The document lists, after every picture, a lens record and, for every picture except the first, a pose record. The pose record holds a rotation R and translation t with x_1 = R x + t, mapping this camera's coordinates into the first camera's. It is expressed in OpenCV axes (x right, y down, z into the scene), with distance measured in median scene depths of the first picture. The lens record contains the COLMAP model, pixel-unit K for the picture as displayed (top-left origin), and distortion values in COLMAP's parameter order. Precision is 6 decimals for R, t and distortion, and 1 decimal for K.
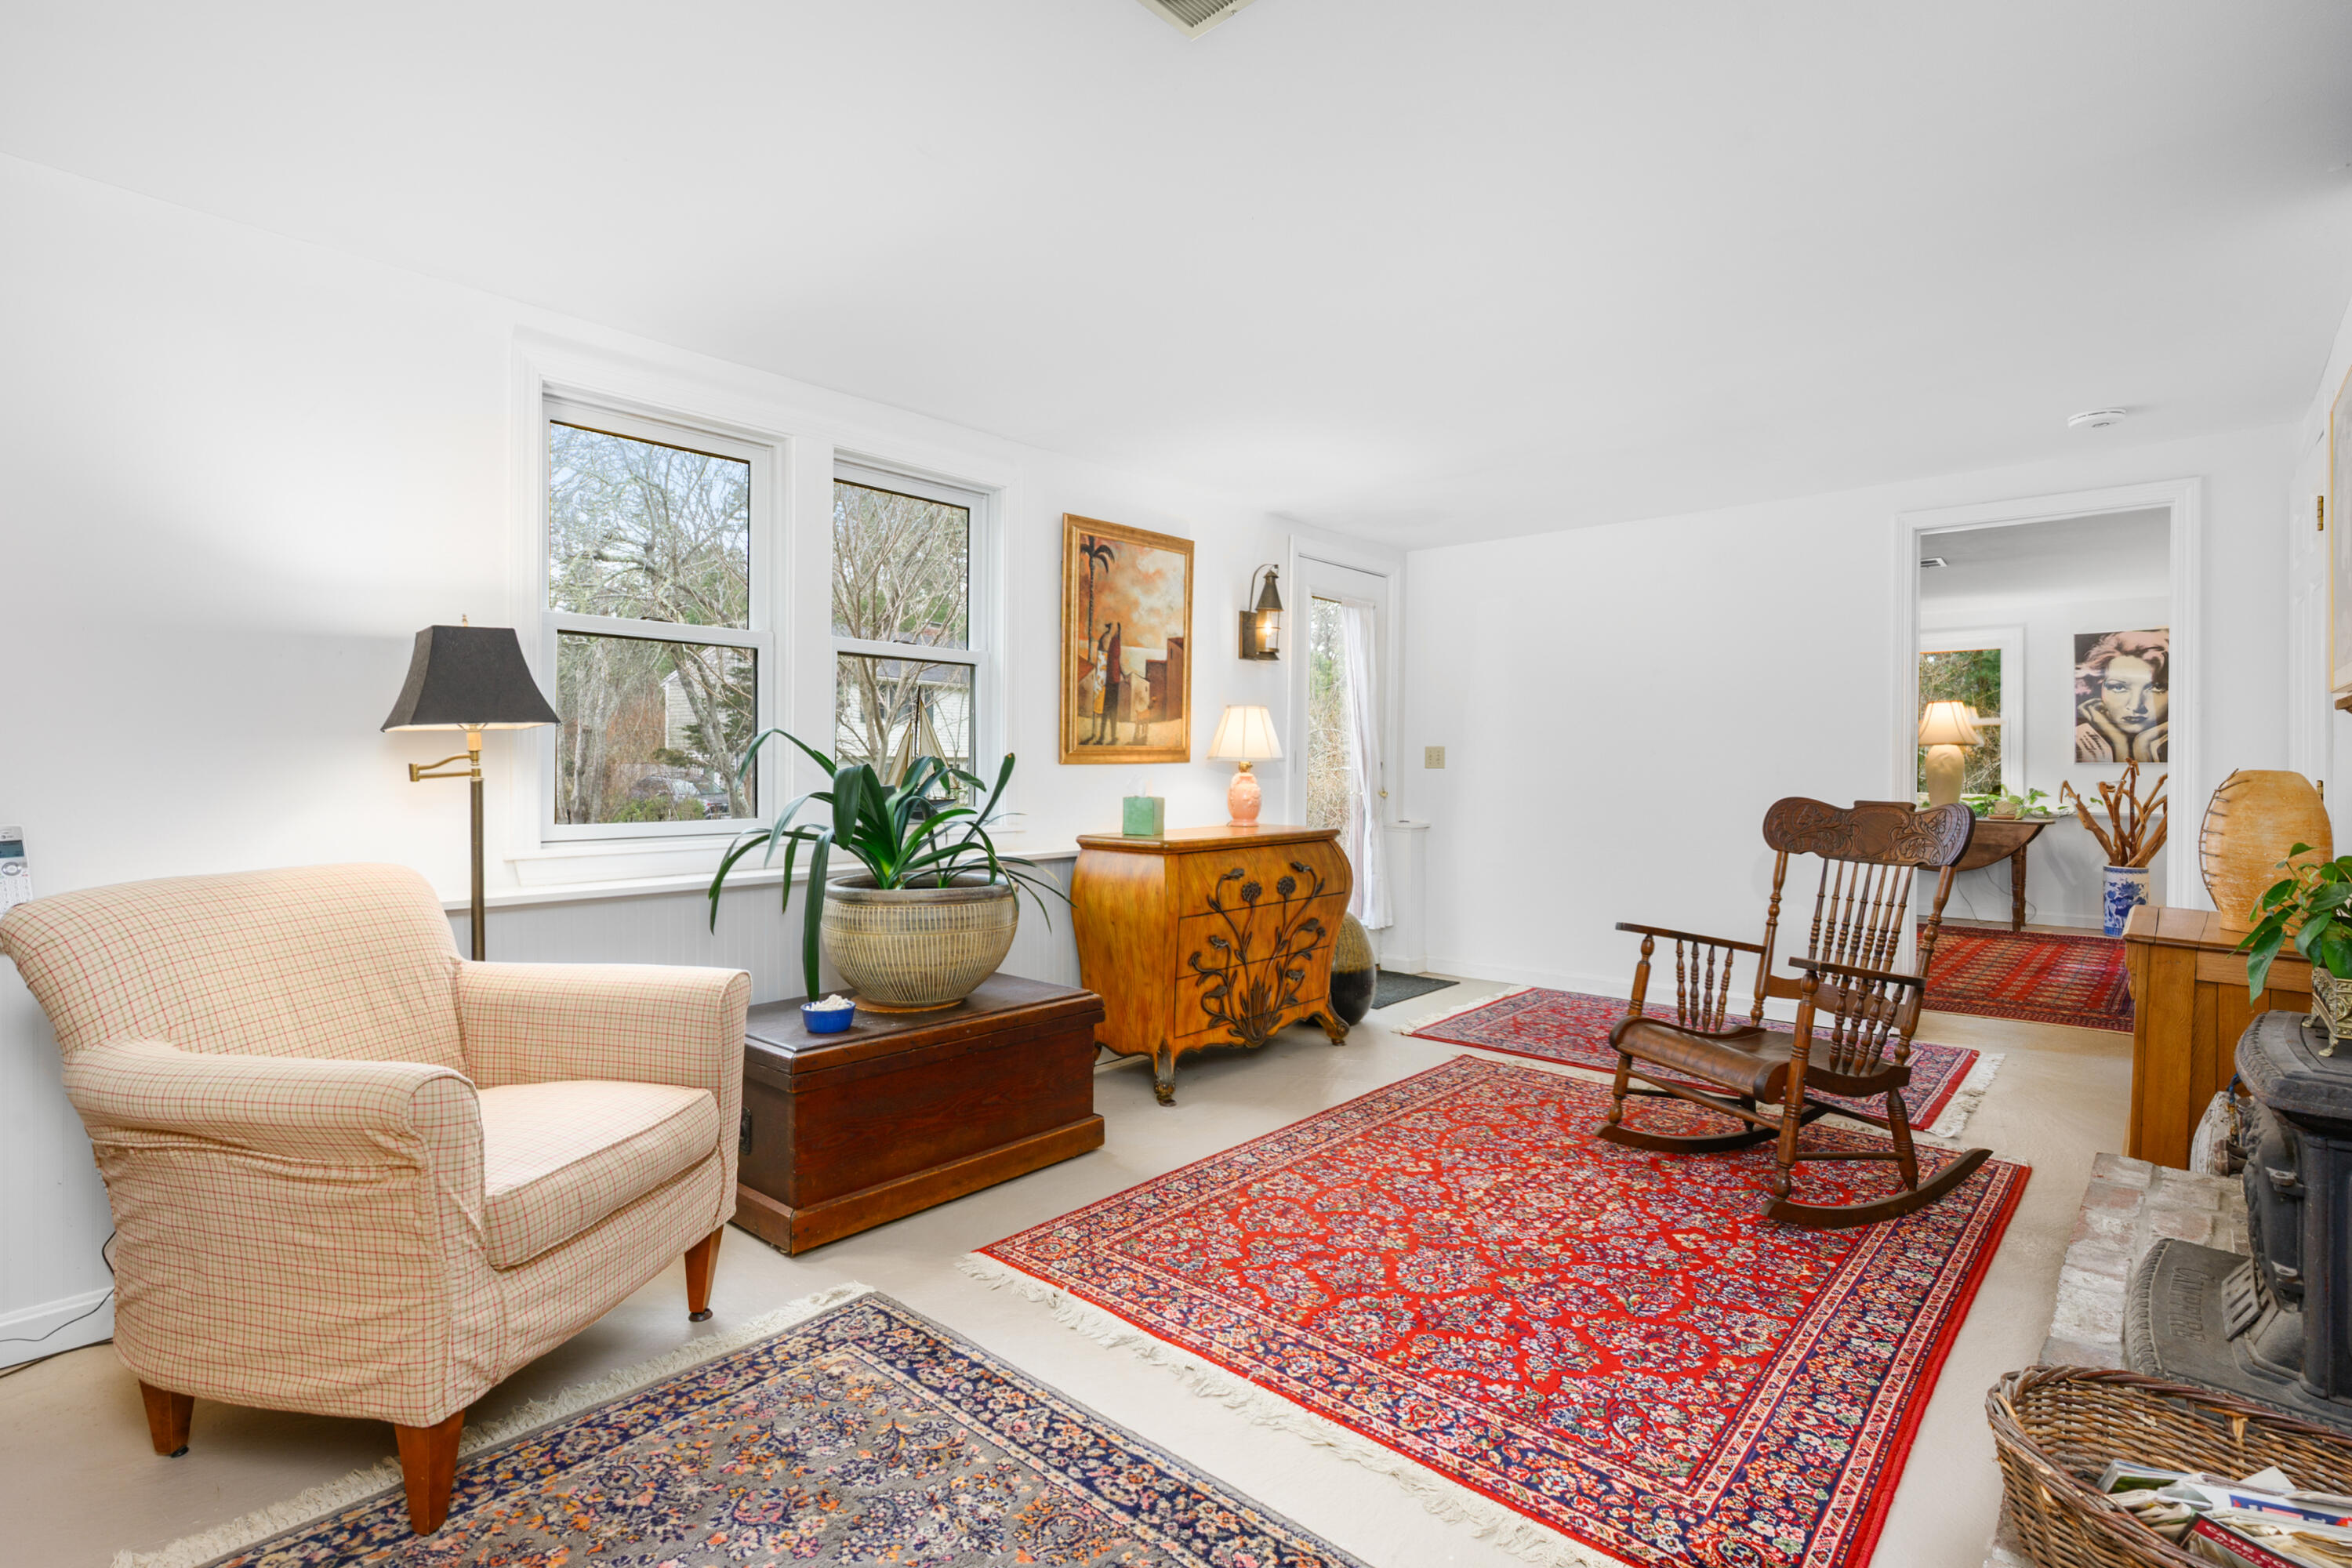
lens RADIAL K [[1082.2, 0, 1184.8], [0, 1082.2, 780.8], [0, 0, 1]] dist [-0.000108, 0.001270]
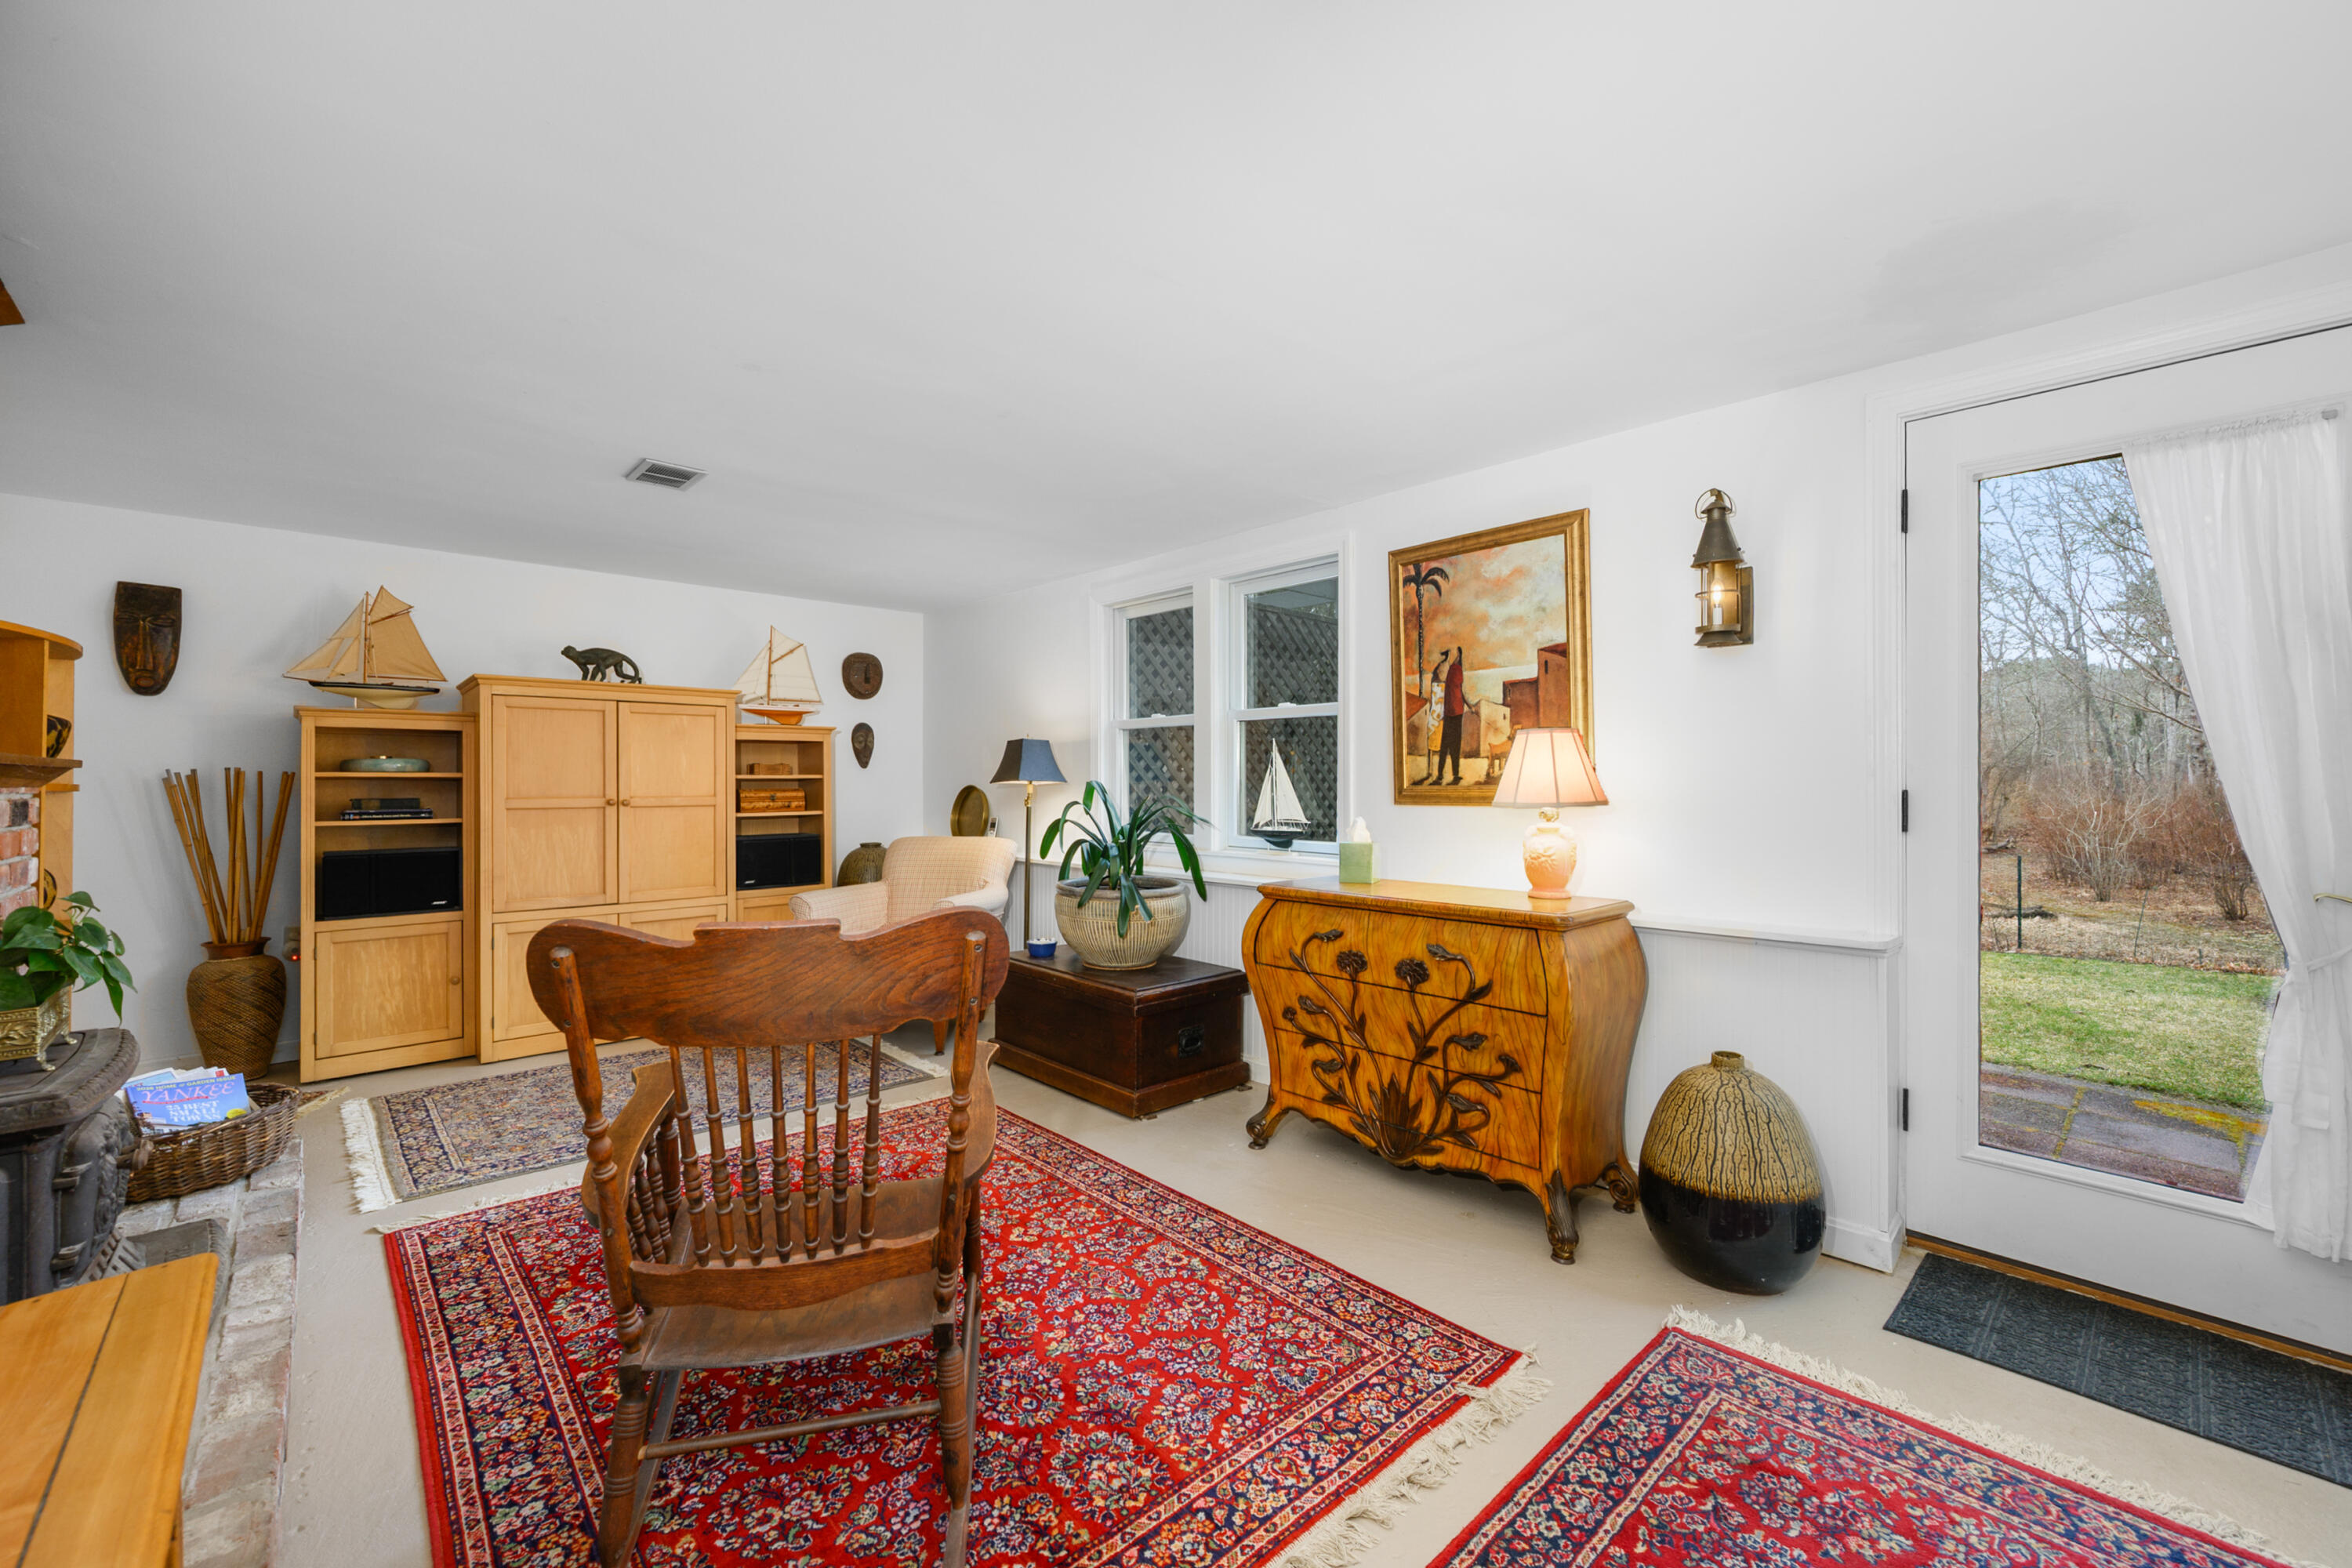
lens RADIAL K [[923.1, 0, 1172.0], [0, 923.1, 787.7], [0, 0, 1]] dist [0.001141, 0.000242]
pose [[-0.075079, 0.000266, -0.997178, 0.745555], [-0.017434, 0.999847, 0.001579, -0.029601], [0.997025, 0.017504, -0.075063, 0.868259]]
